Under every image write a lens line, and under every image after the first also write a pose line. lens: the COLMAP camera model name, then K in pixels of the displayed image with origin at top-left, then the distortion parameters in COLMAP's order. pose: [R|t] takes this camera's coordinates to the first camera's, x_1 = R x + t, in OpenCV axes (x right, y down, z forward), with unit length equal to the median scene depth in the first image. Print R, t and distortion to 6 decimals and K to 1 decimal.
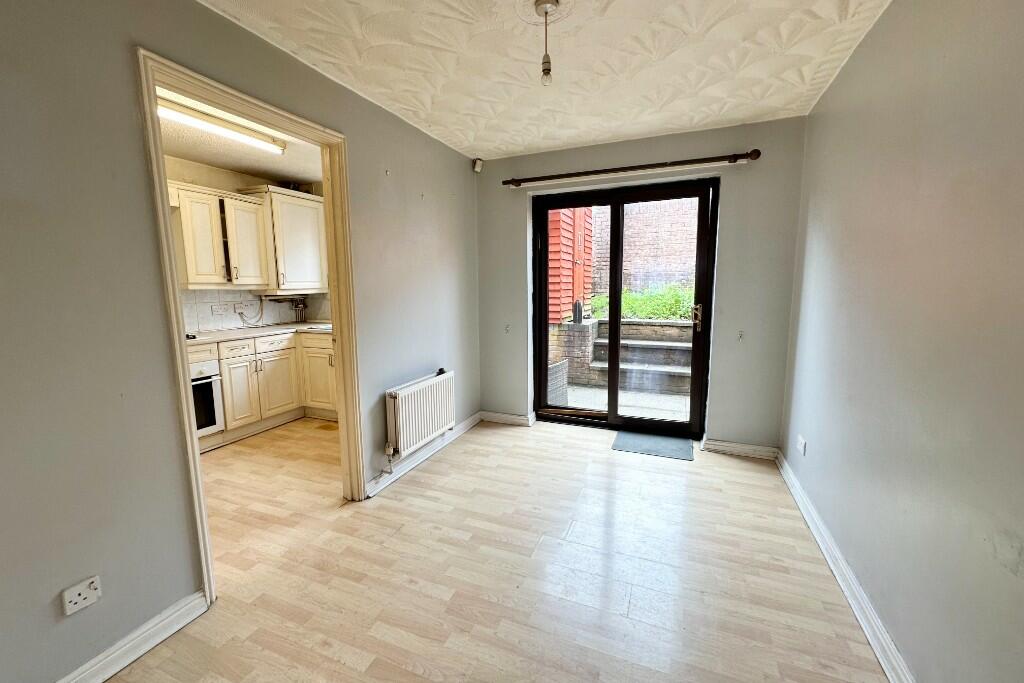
lens RADIAL K [[409.7, 0, 510.0], [0, 409.7, 339.6], [0, 0, 1]] dist [-0.001360, 0.000409]
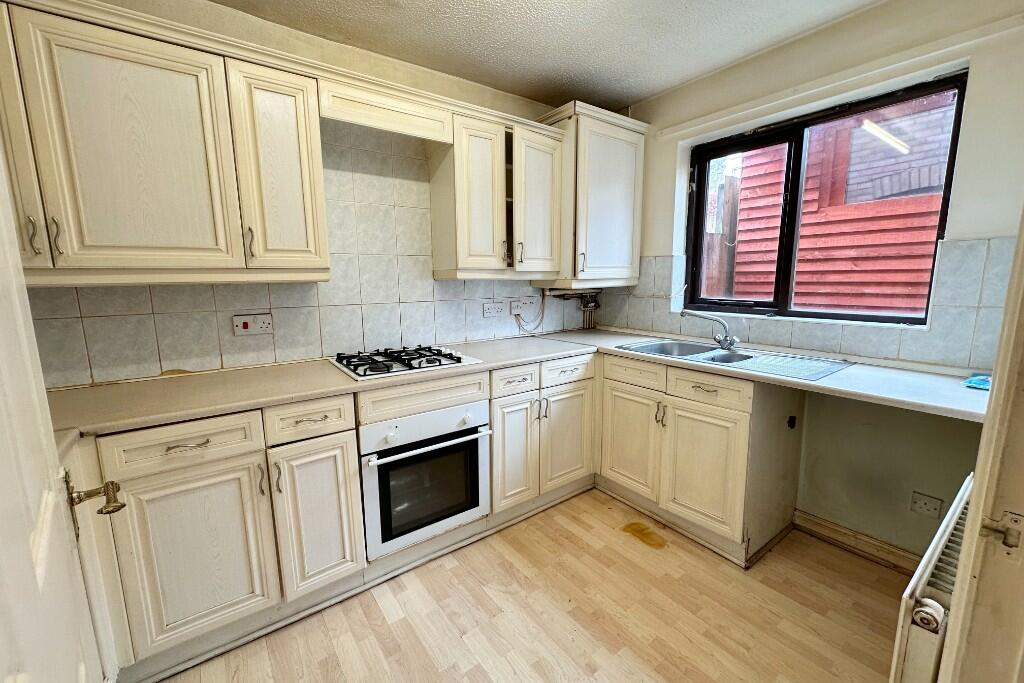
lens RADIAL K [[409.7, 0, 511.0], [0, 409.7, 343.3], [0, 0, 1]] dist [-0.001360, 0.000409]
pose [[0.857799, 0.085081, -0.506894, -0.351934], [-0.068991, 0.996339, 0.050482, -0.056311], [0.509334, -0.008332, 0.860529, 0.455735]]
